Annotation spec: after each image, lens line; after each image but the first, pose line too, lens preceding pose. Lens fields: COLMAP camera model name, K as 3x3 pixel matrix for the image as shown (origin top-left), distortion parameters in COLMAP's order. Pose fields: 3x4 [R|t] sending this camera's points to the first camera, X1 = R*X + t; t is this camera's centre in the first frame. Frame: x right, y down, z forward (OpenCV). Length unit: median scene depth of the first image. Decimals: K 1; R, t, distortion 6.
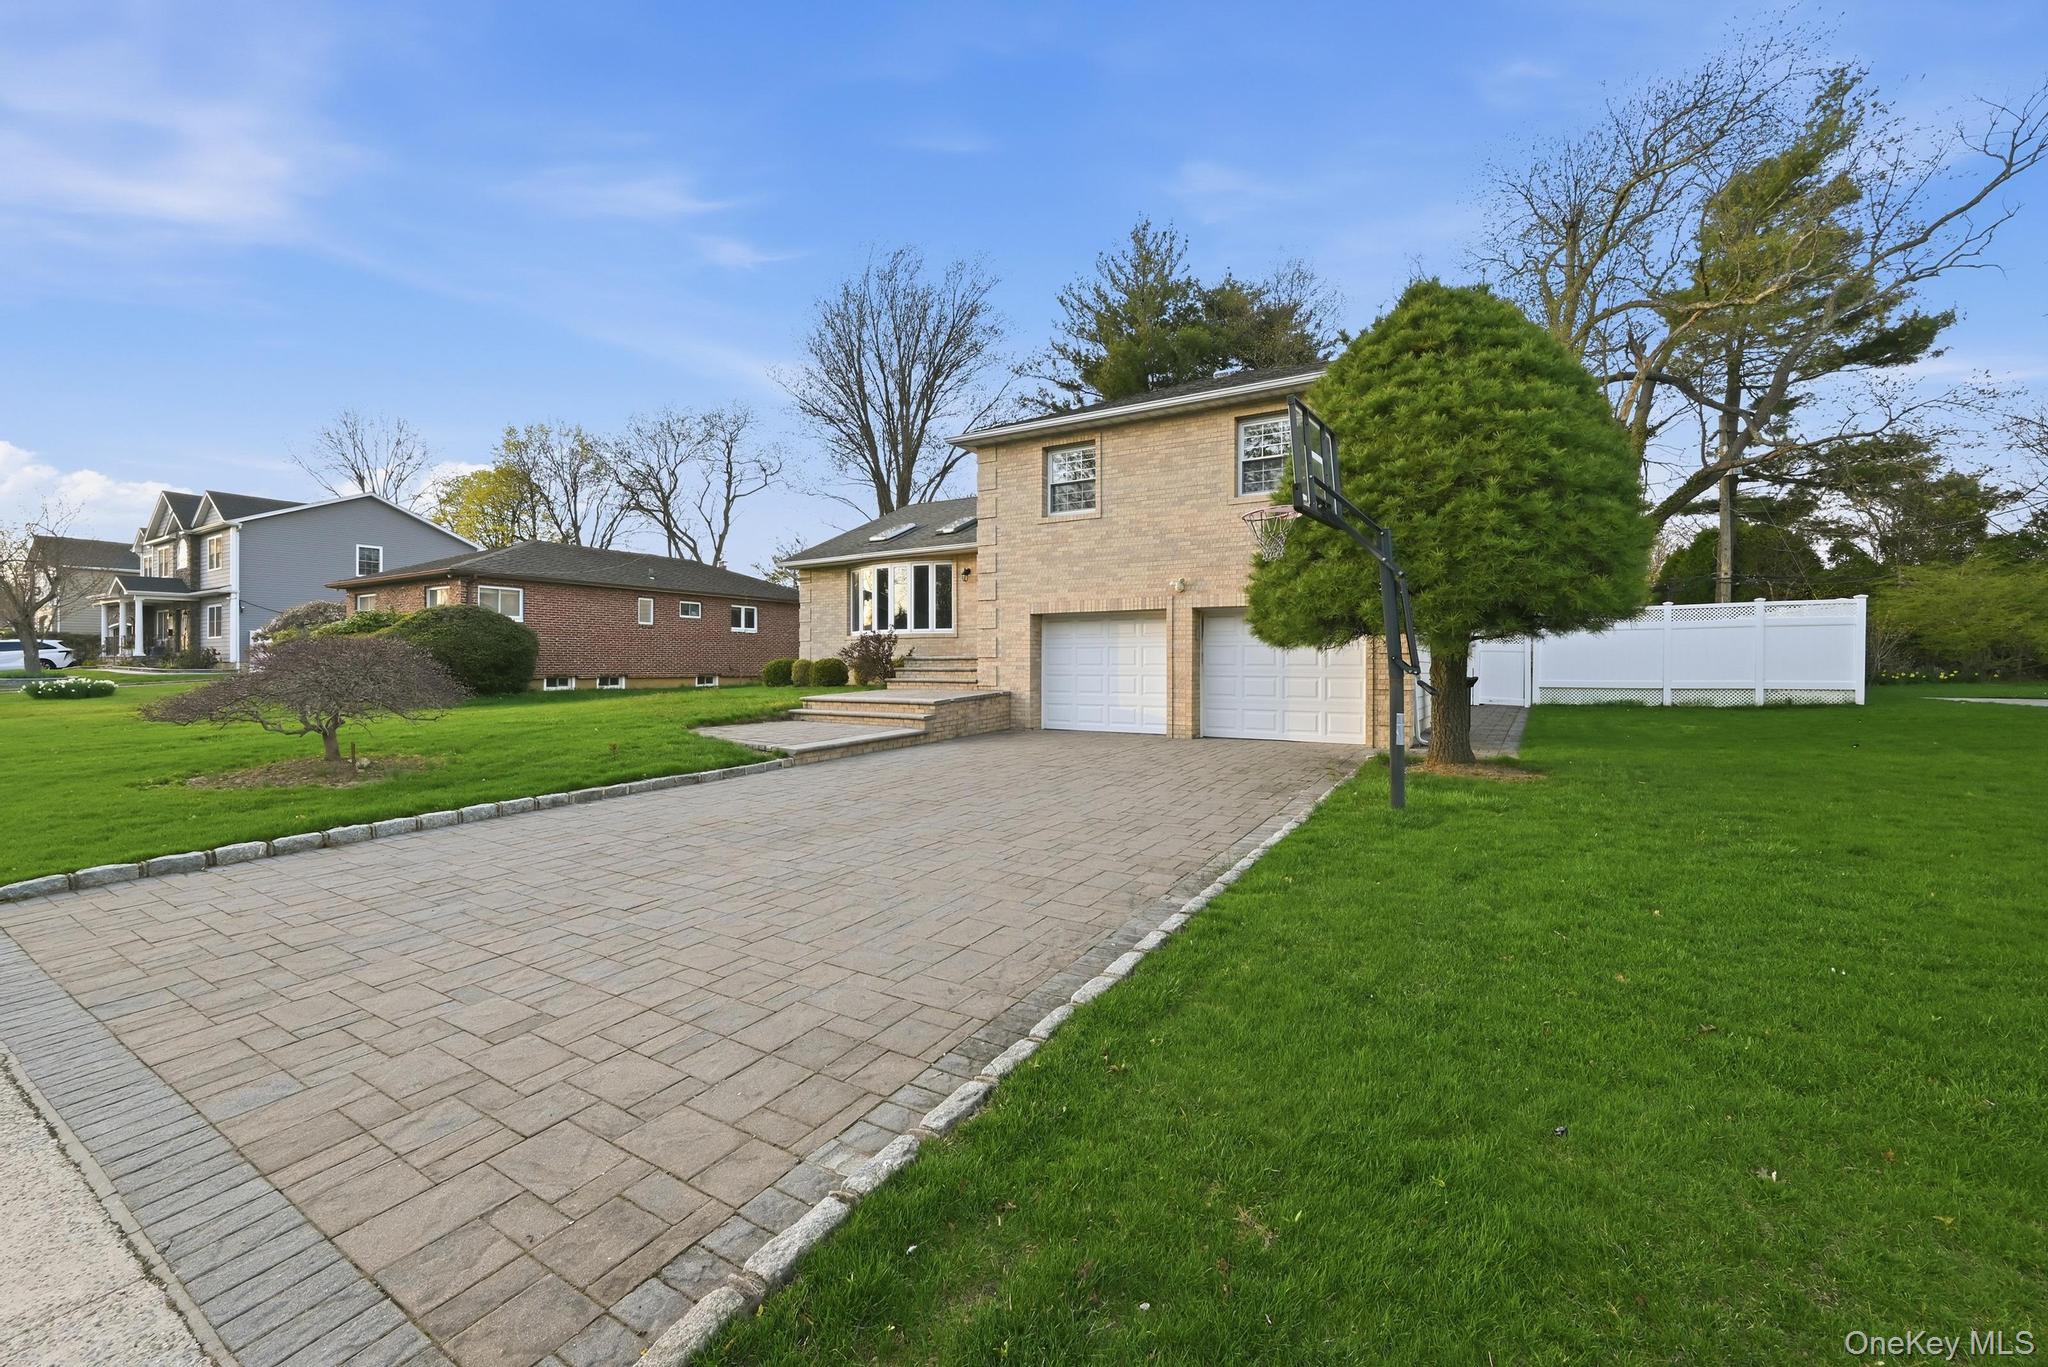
lens RADIAL K [[822.8, 0, 1024.0], [0, 822.8, 683.5], [0, 0, 1]] dist [-0.000281, -0.000007]
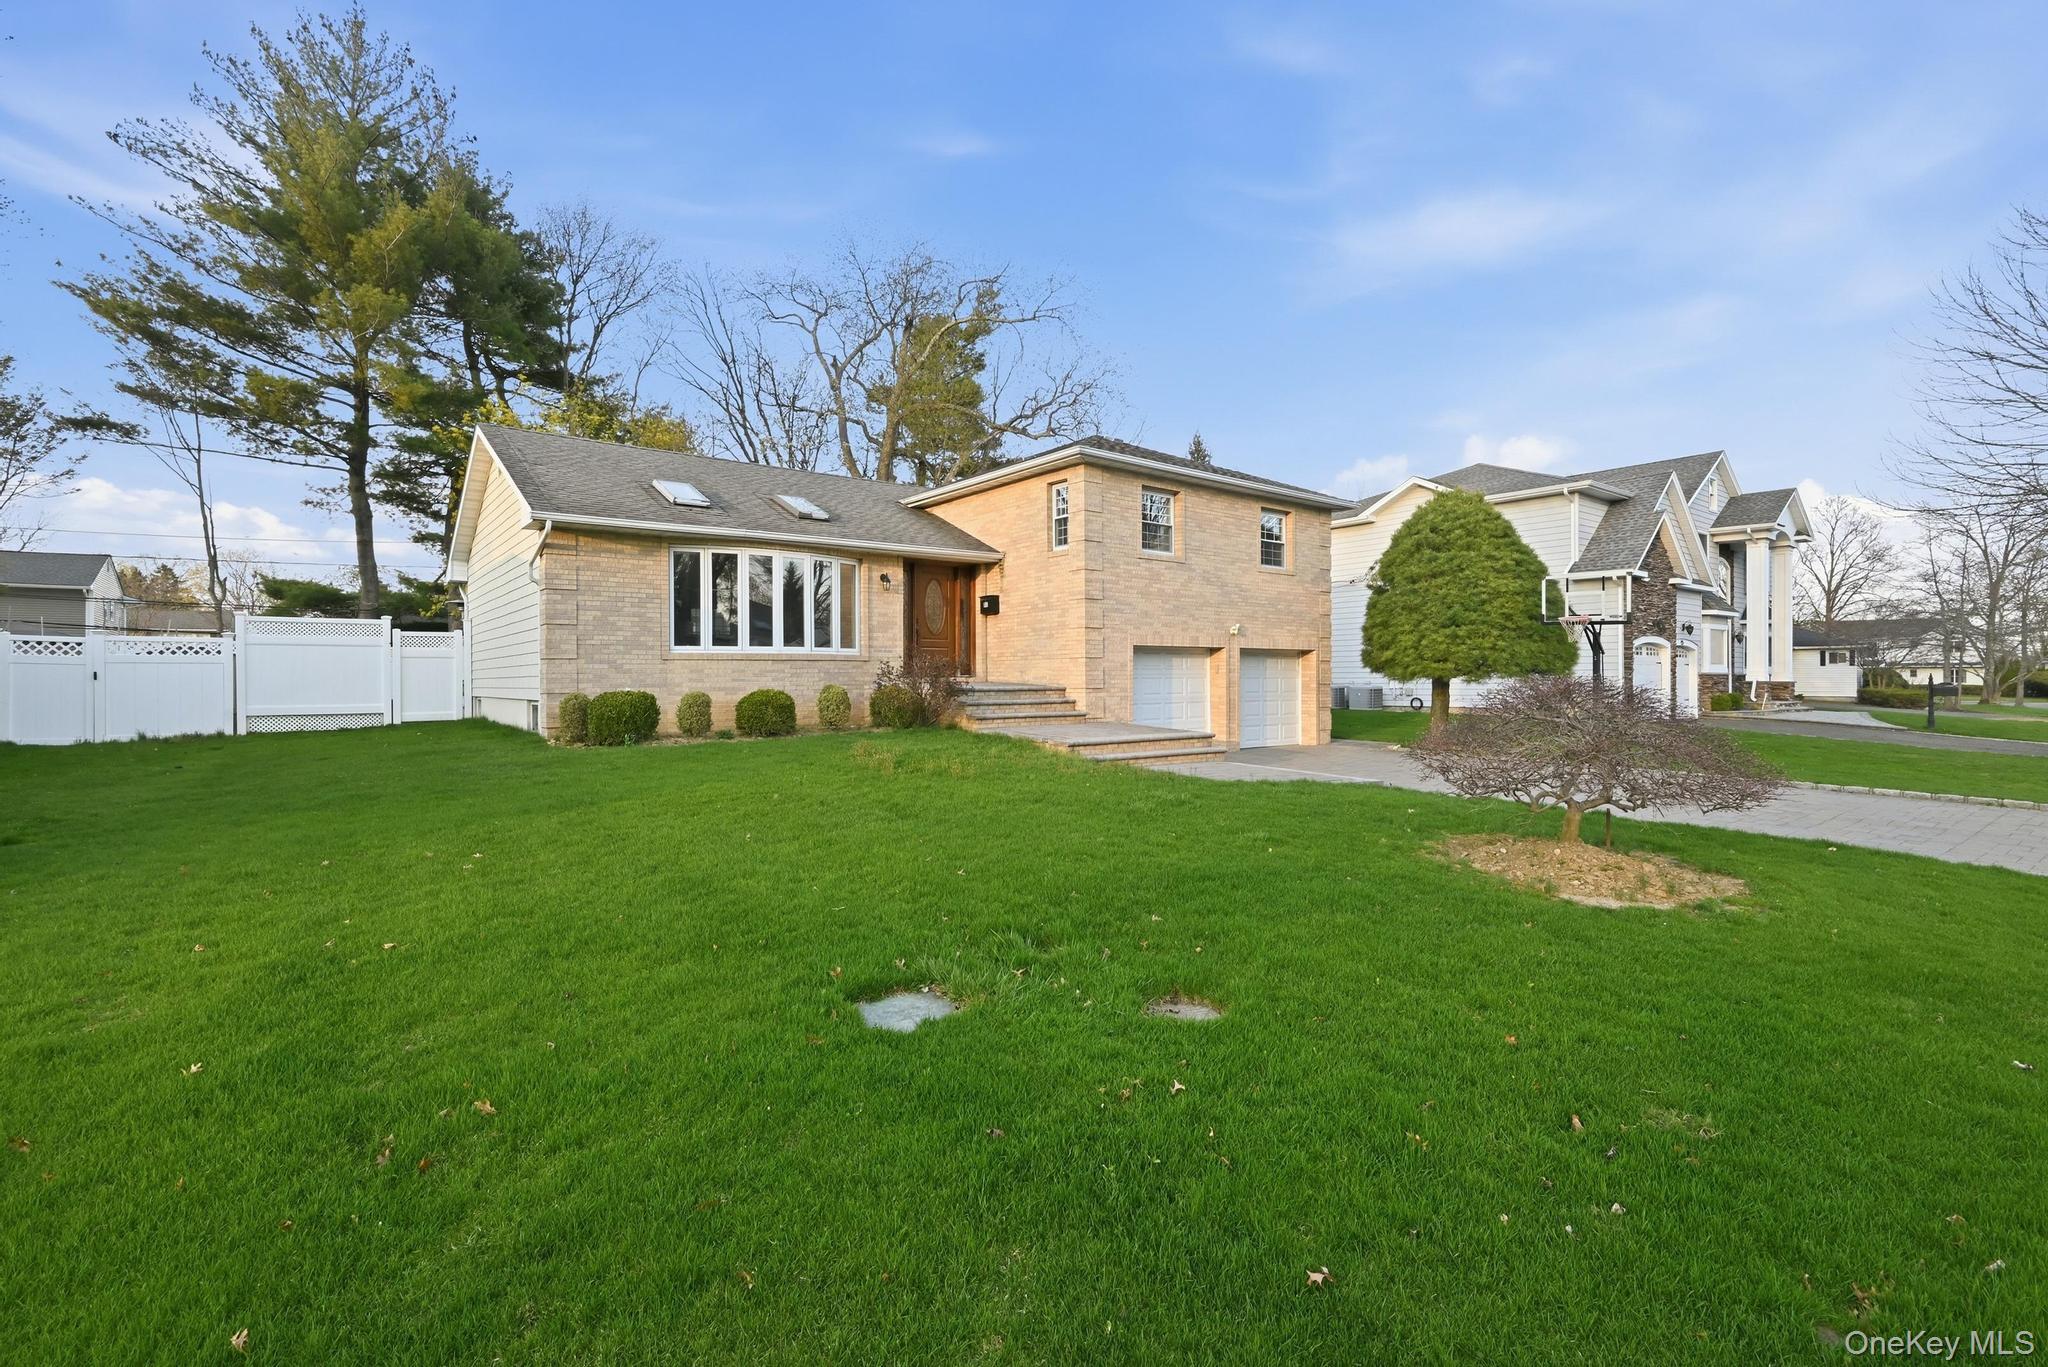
lens RADIAL K [[920.8, 0, 1024.0], [0, 920.8, 683.5], [0, 0, 1]] dist [-0.001958, -0.000325]
pose [[0.343114, -0.007846, 0.939261, -1.086408], [0.024685, 0.999695, -0.000667, -0.039232], [-0.938969, 0.023415, 0.343203, 0.728090]]
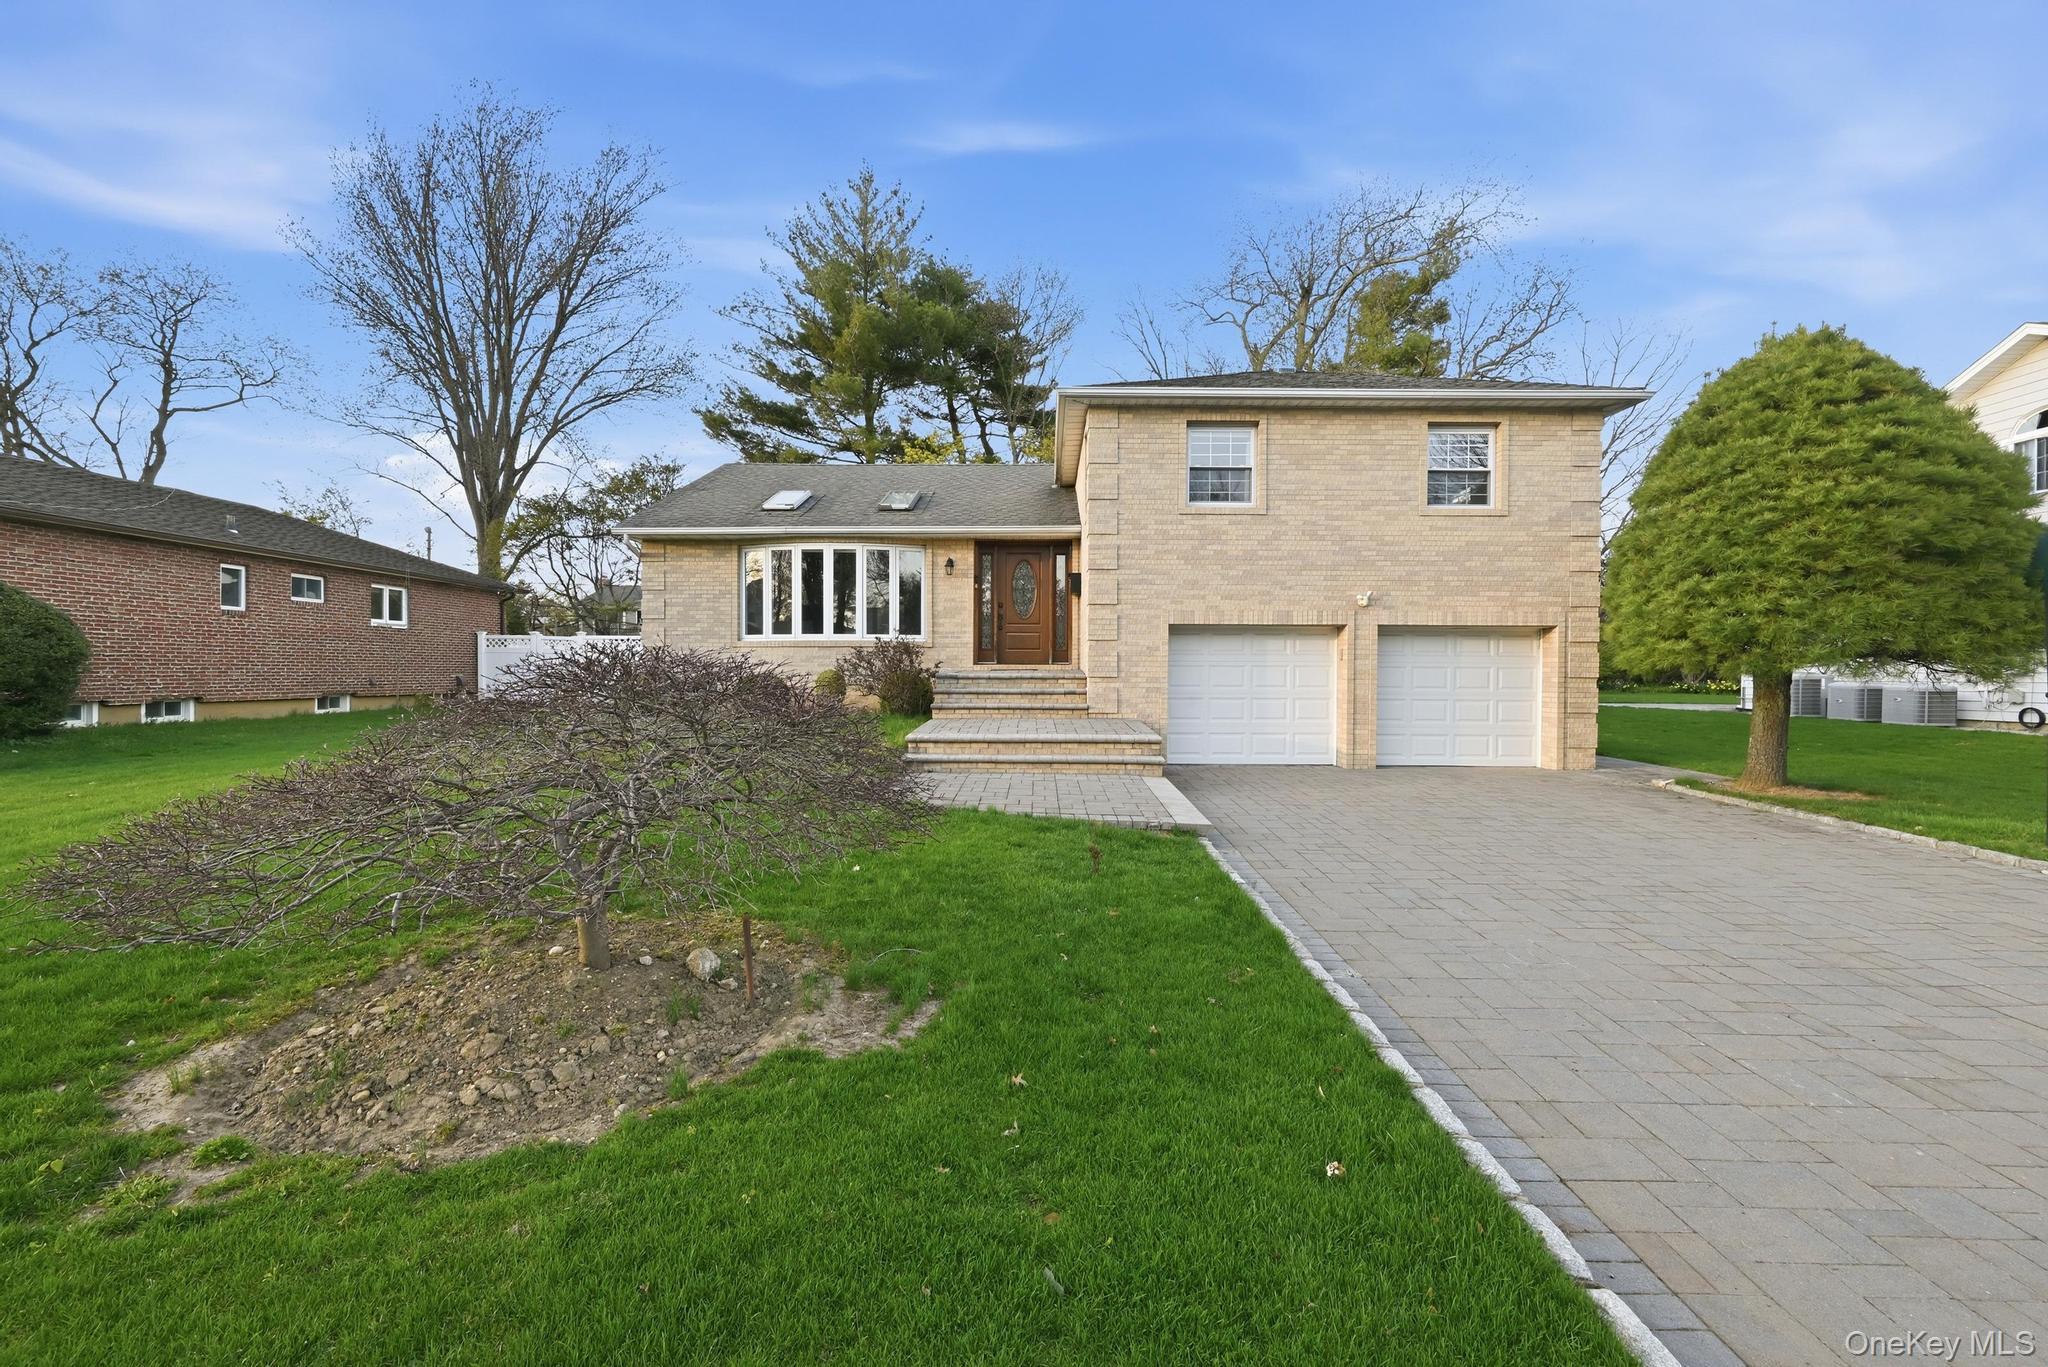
lens RADIAL K [[856.2, 0, 1024.0], [0, 856.2, 683.5], [0, 0, 1]] dist [0.000185, -0.000201]
pose [[0.853583, -0.003969, 0.520942, -0.544132], [0.007628, 0.999959, -0.004881, -0.022701], [-0.520901, 0.008140, 0.853578, 0.351671]]
